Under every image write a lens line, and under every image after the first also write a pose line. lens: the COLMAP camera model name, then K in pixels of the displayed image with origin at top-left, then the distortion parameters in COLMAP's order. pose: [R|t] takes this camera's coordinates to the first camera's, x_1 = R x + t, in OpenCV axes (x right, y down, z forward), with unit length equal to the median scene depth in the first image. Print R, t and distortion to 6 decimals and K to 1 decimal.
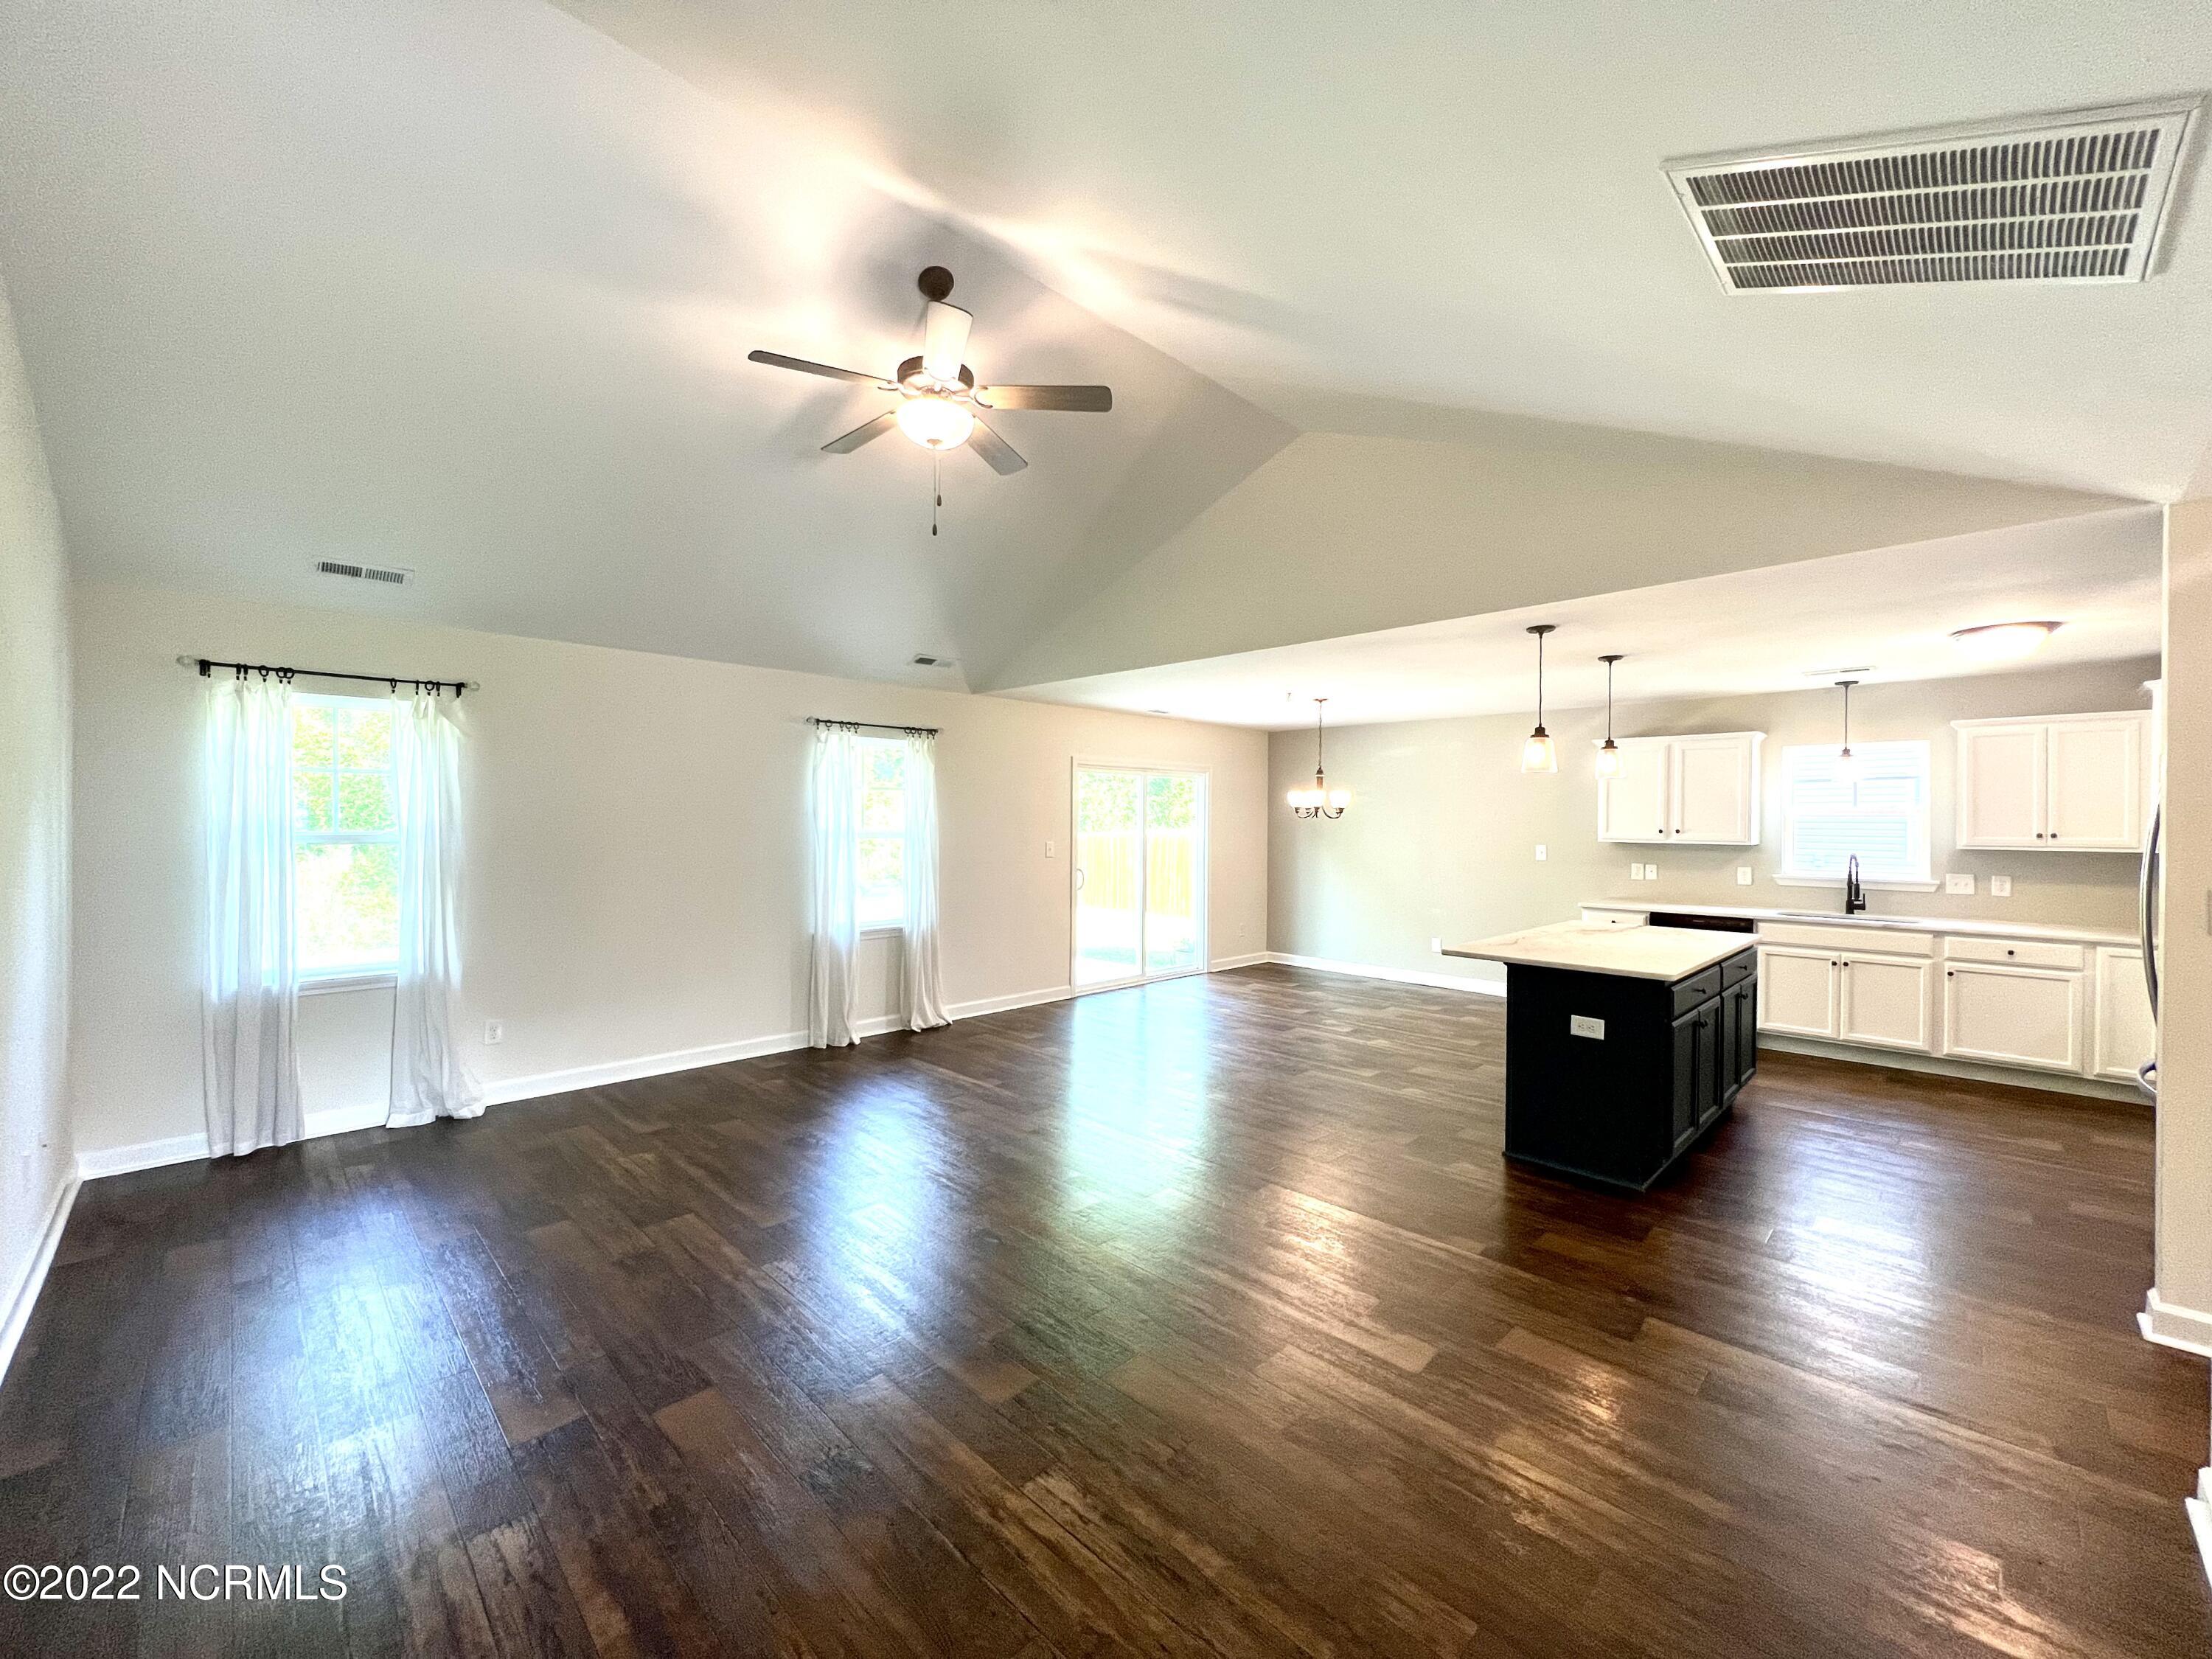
lens RADIAL K [[886.0, 0, 1106.2], [0, 886.0, 828.0], [0, 0, 1]] dist [0.001236, 0.000111]
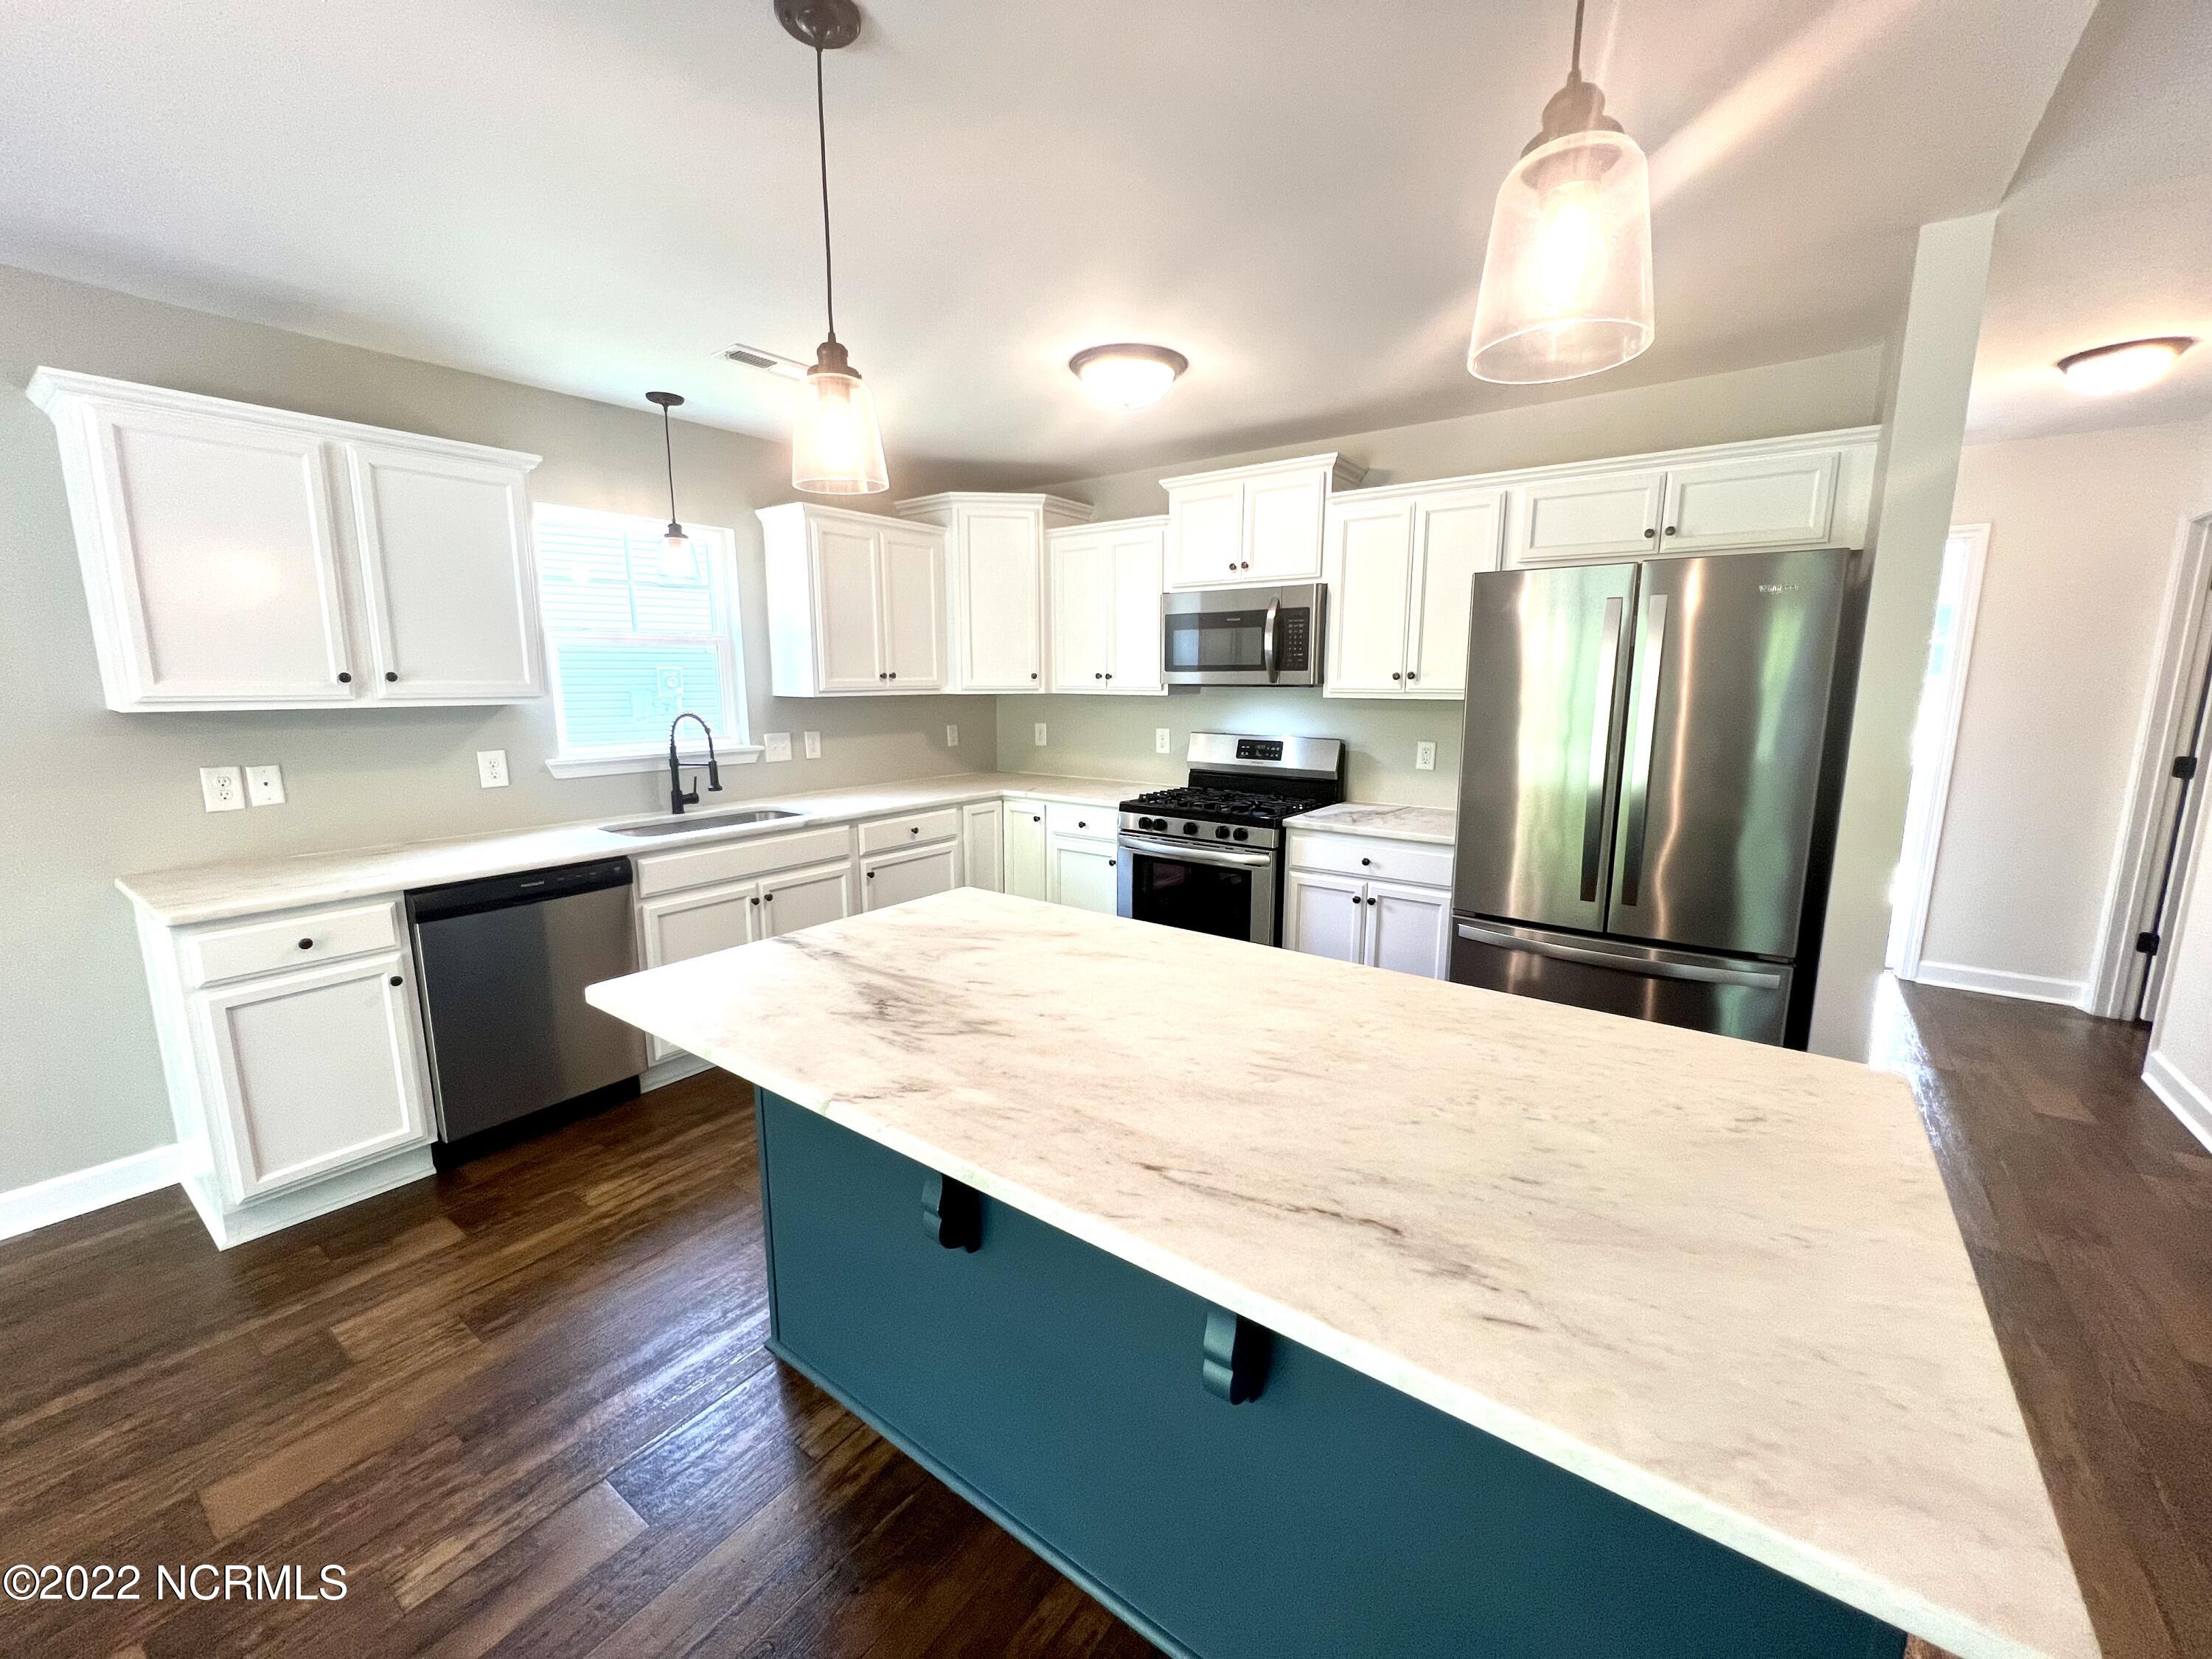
lens RADIAL K [[886.0, 0, 1102.8], [0, 886.0, 826.1], [0, 0, 1]] dist [0.001236, 0.000111]
pose [[-0.152674, -0.176333, 0.972418, 0.224081], [0.004891, 0.983807, 0.179166, -0.000452], [-0.988264, 0.032110, -0.149340, 0.861910]]
